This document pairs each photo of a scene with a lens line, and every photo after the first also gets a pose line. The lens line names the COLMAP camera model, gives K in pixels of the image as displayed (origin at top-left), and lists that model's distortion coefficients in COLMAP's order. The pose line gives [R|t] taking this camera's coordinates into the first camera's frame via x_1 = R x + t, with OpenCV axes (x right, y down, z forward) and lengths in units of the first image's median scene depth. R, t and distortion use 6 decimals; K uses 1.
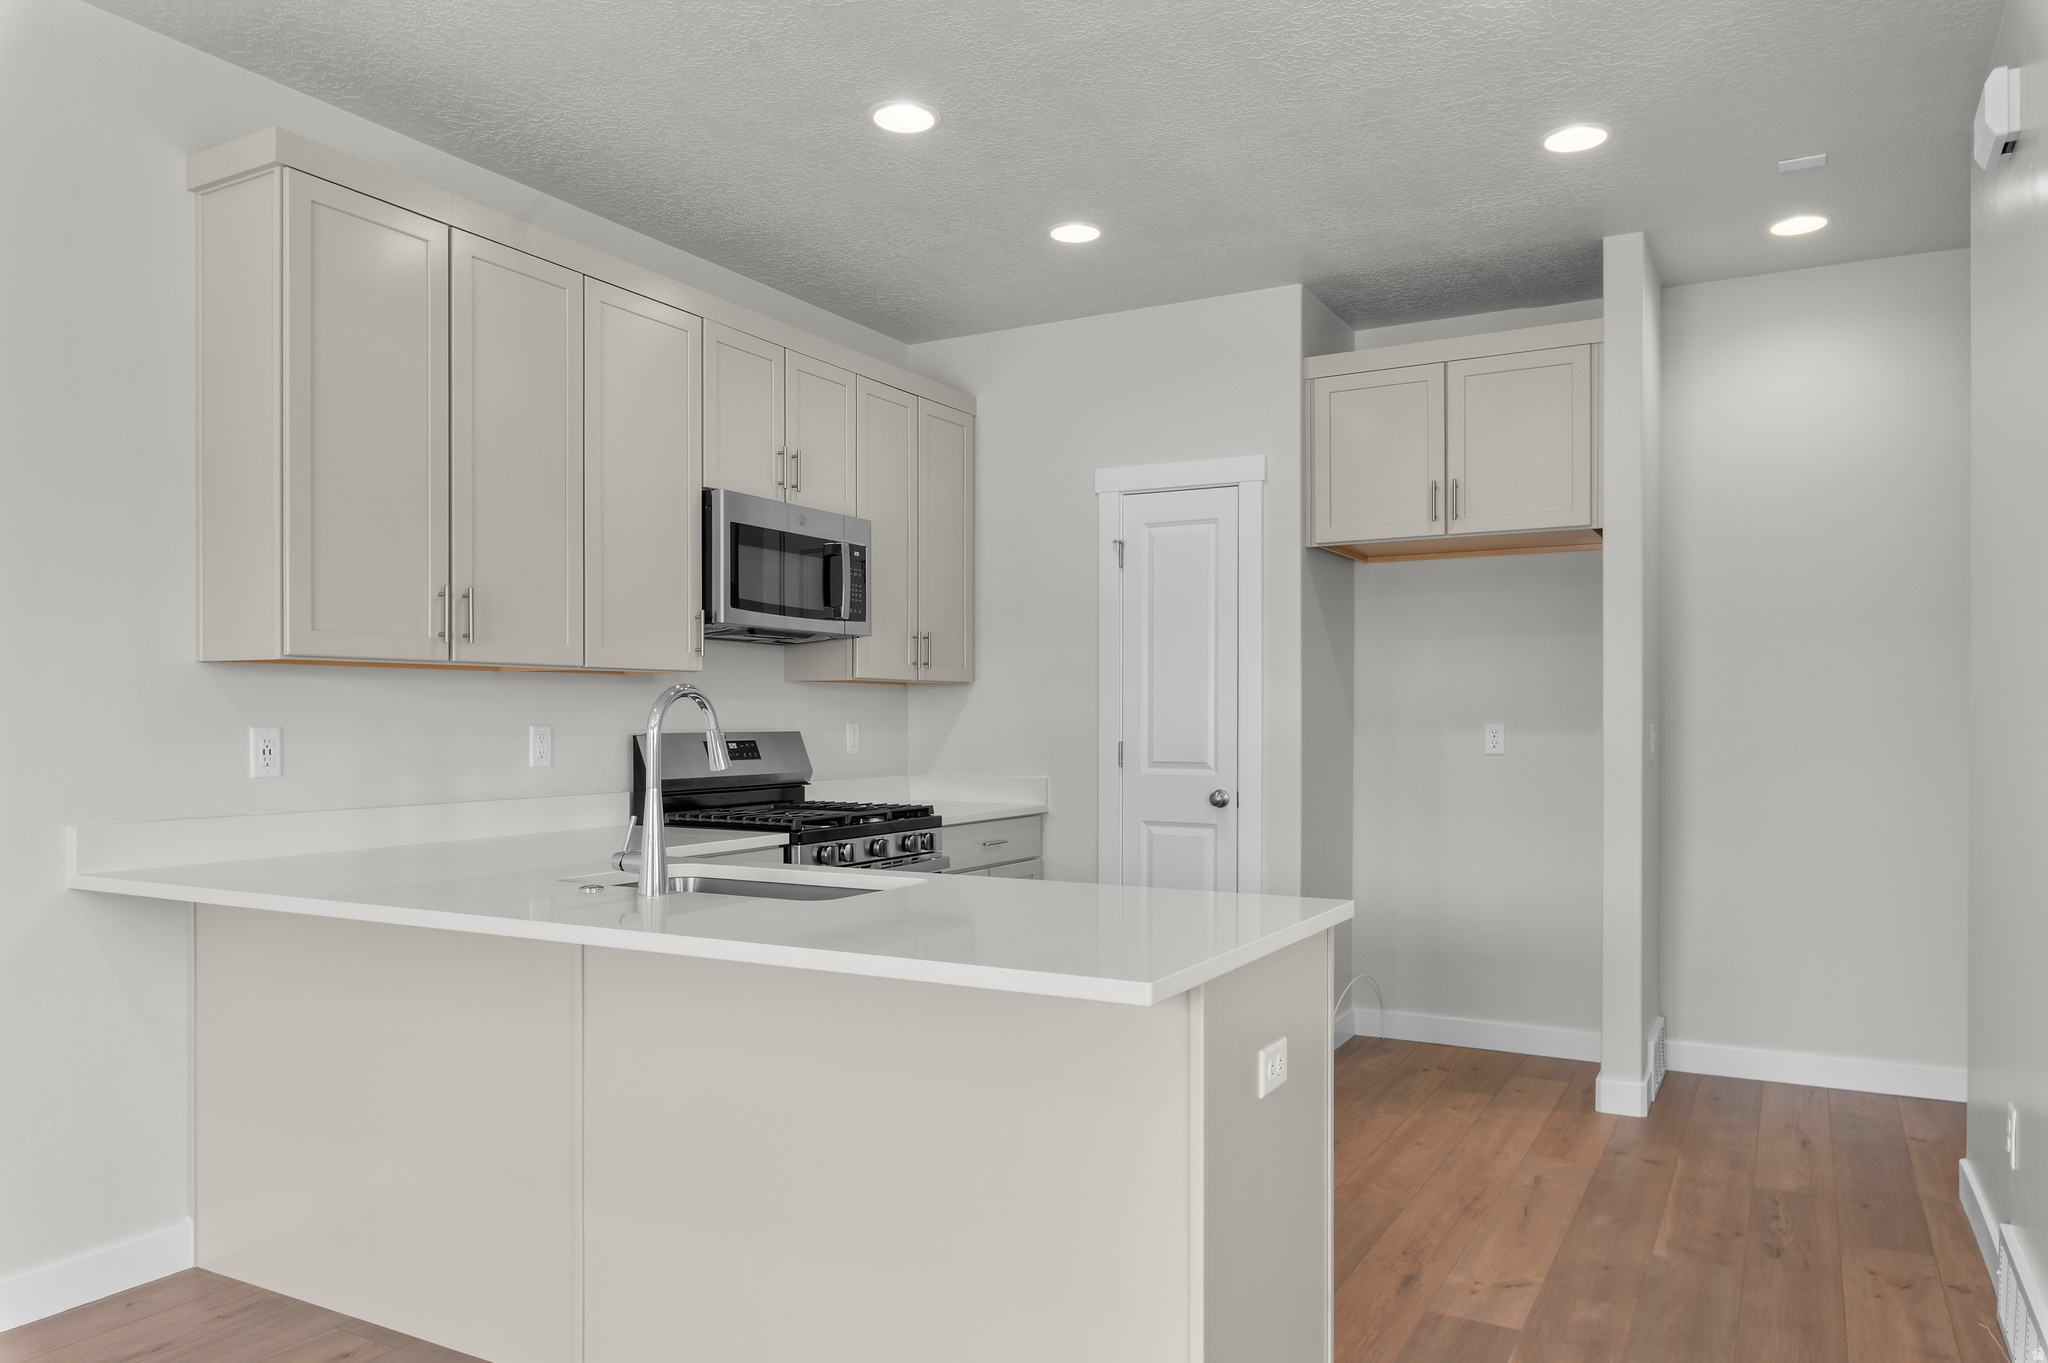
lens RADIAL K [[1423.0, 0, 1024.0], [0, 1423.0, 681.5], [0, 0, 1]] dist [0.001527, -0.004437]
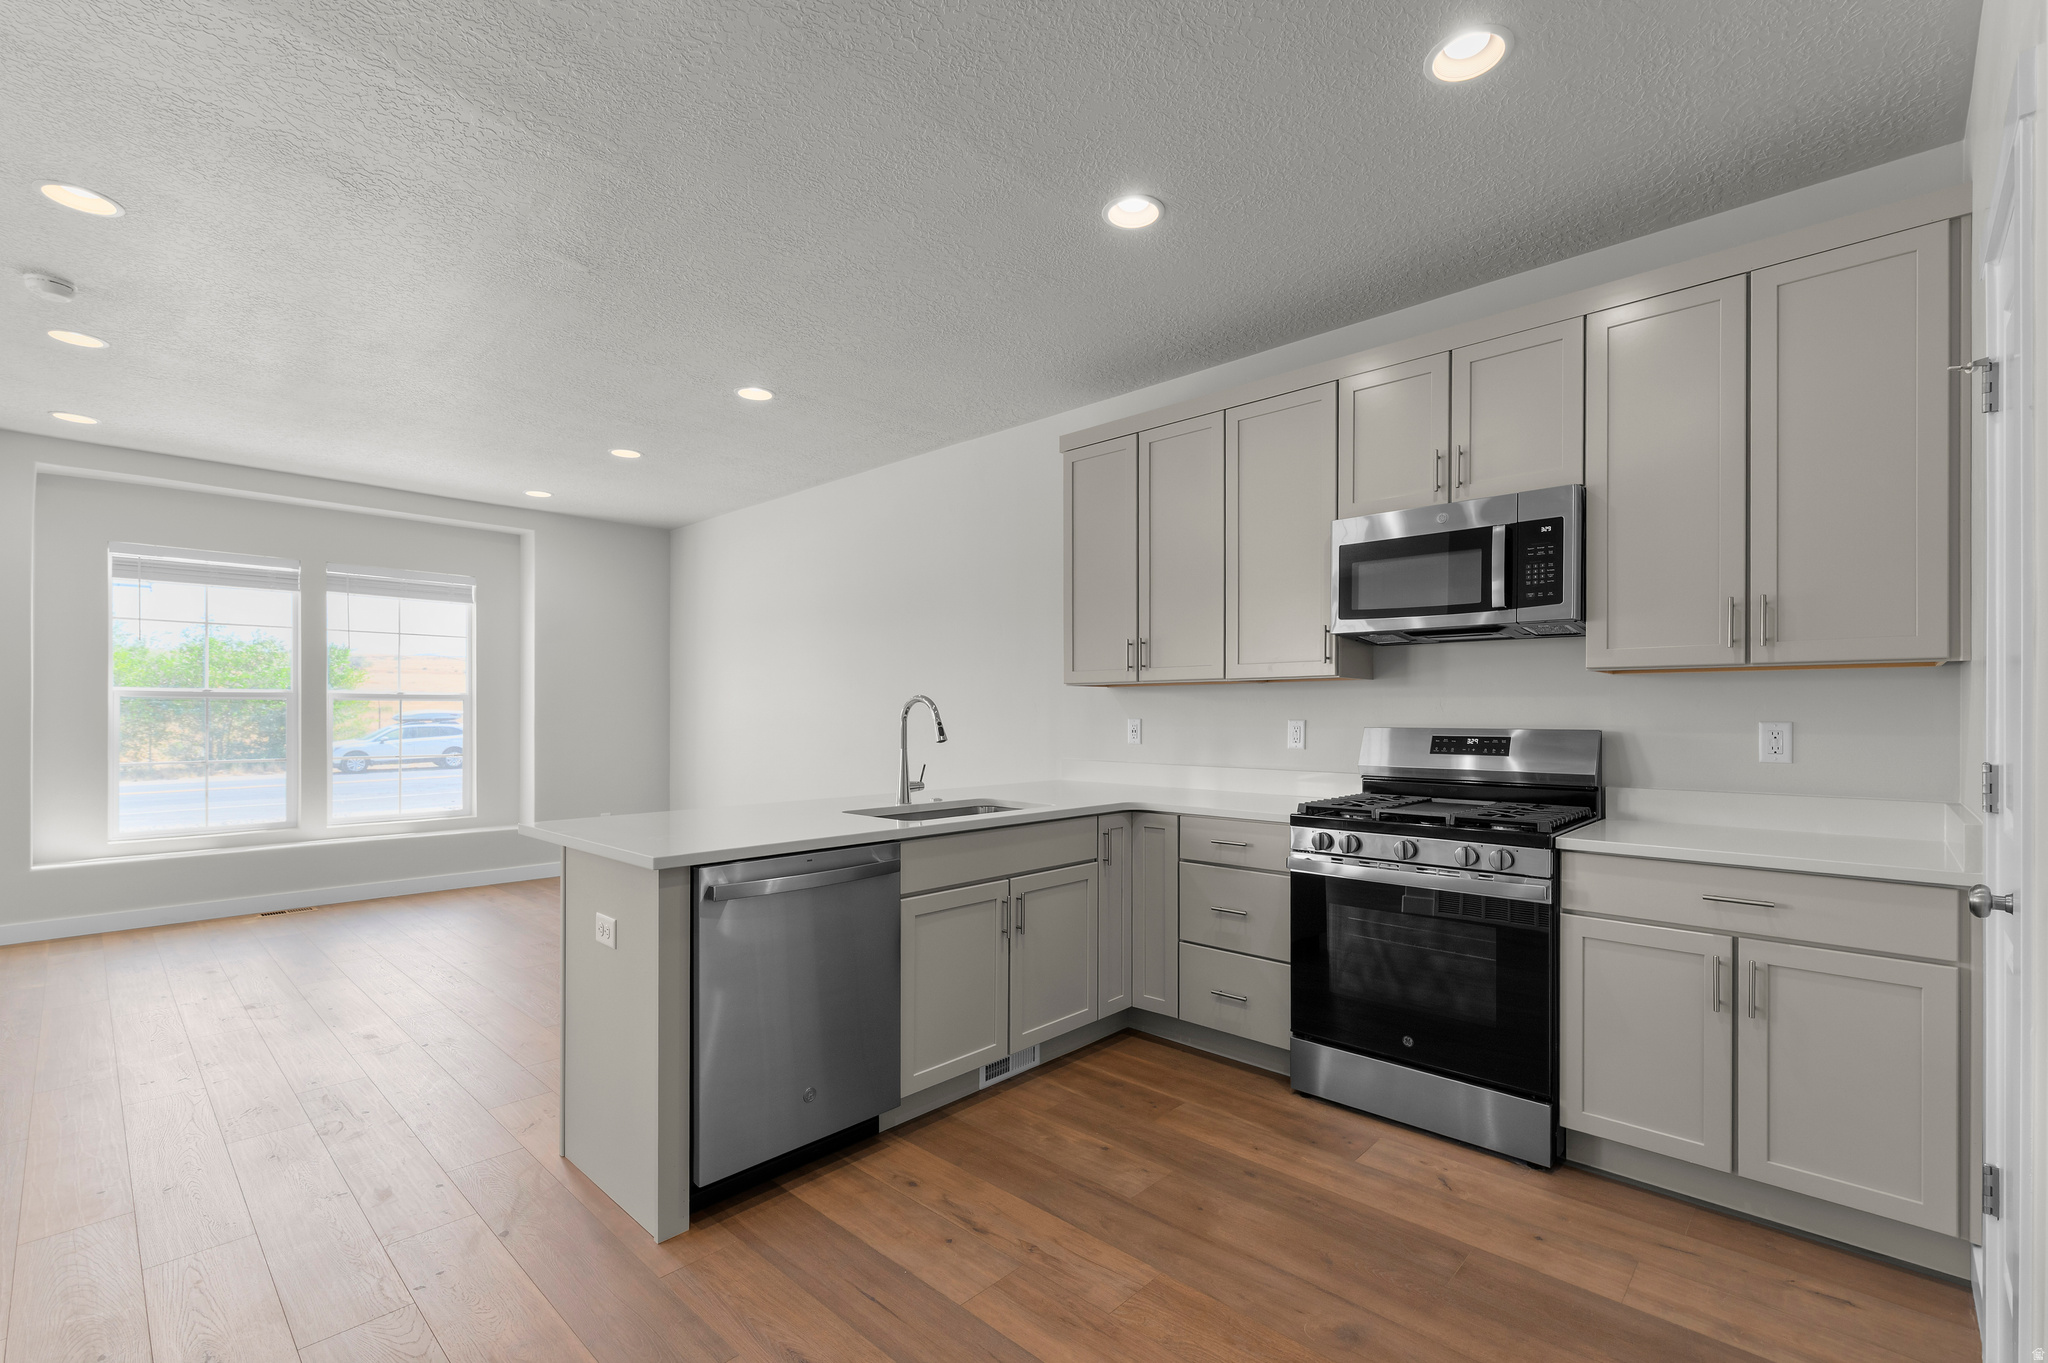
lens RADIAL K [[893.8, 0, 1024.0], [0, 893.8, 681.5], [0, 0, 1]] dist [0.001279, 0.000014]
pose [[-0.245402, -0.034681, -0.968801, 0.622789], [0.023689, 0.998847, -0.041757, 0.025307], [0.969132, -0.033197, -0.244297, 1.018815]]
